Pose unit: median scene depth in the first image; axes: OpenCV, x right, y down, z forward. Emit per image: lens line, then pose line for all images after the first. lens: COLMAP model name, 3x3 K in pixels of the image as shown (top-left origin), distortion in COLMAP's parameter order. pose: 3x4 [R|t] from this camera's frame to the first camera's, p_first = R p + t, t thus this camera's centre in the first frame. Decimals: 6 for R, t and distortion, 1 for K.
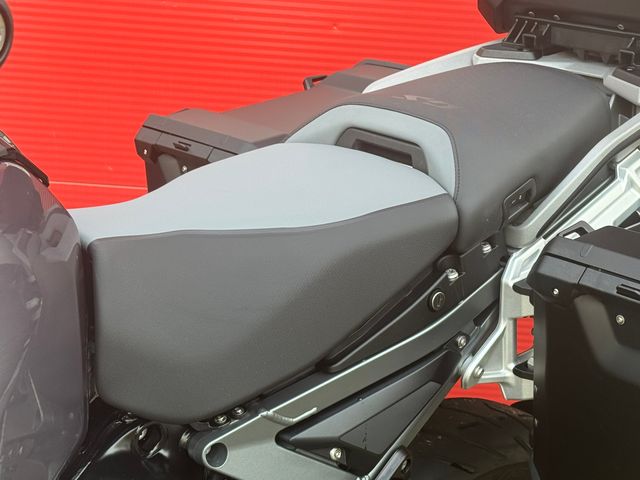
lens RADIAL K [[1336.6, 0, 320.0], [0, 1336.6, 240.0], [0, 0, 1]] dist [0.139233, 0.083525]
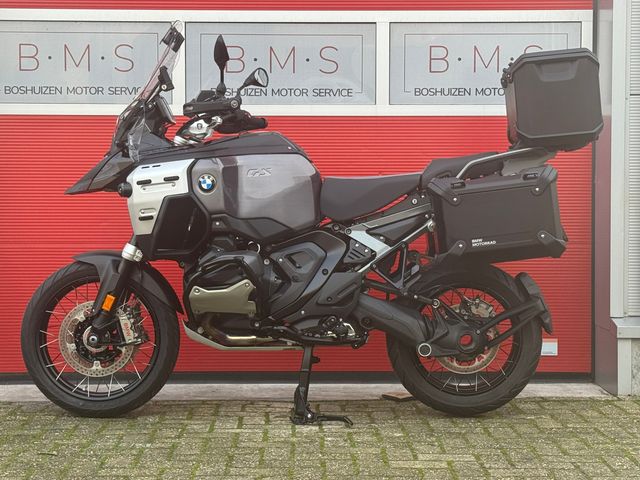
lens RADIAL K [[1358.7, 0, 324.1], [0, 1358.7, 238.7], [0, 0, 1]] dist [0.129899, 0.226683]
pose [[0.736937, -0.030870, -0.675257, 2.351260], [-0.156728, 0.963931, -0.215112, 0.956651], [0.657542, 0.264355, 0.705518, -1.732097]]
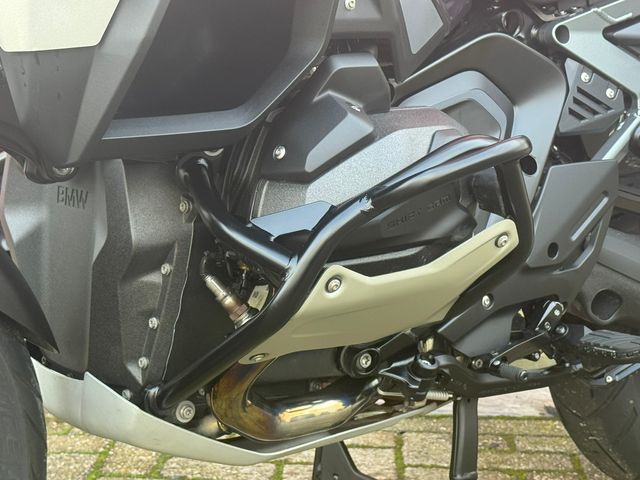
lens RADIAL K [[1358.7, 0, 324.1], [0, 1358.7, 238.7], [0, 0, 1]] dist [0.129899, 0.226683]
pose [[0.996911, -0.039709, -0.067764, -0.200952], [0.030329, 0.990486, -0.134227, 0.470526], [0.072449, 0.131757, 0.988631, -0.280768]]
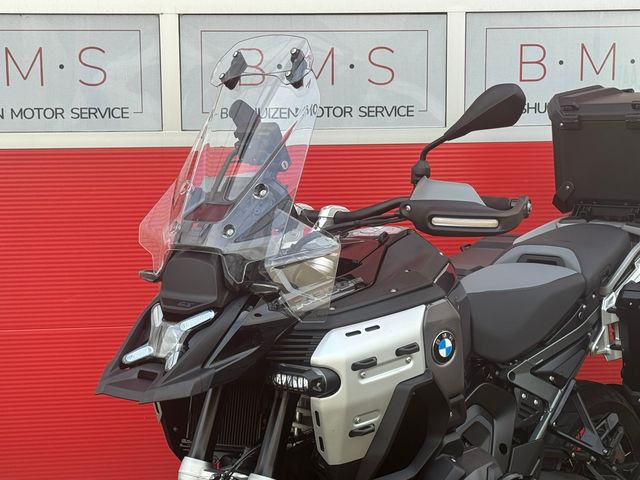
lens RADIAL K [[1336.6, 0, 320.0], [0, 1336.6, 240.0], [0, 0, 1]] dist [0.139233, 0.083525]
pose [[0.991834, -0.088312, 0.092015, -0.580141], [0.102523, 0.981224, -0.163366, 0.252985], [-0.075860, 0.171466, 0.982265, -1.363904]]
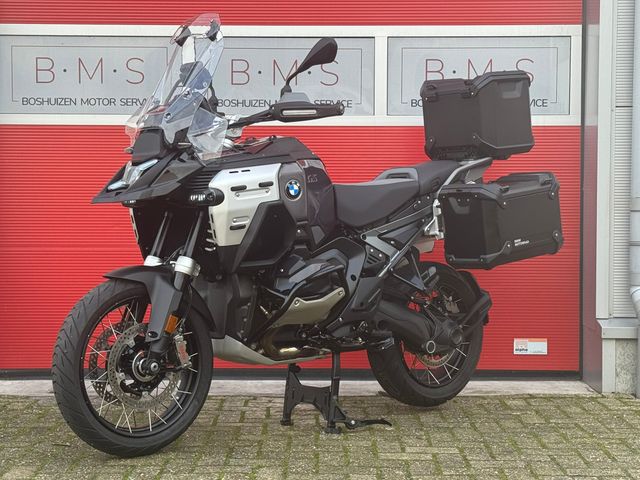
lens RADIAL K [[1336.6, 0, 320.0], [0, 1336.6, 240.0], [0, 0, 1]] dist [0.139233, 0.083525]
pose [[0.997894, -0.064770, -0.003440, -0.175526], [0.061598, 0.962962, -0.262506, 1.097334], [0.020316, 0.261741, 0.964924, -2.627688]]
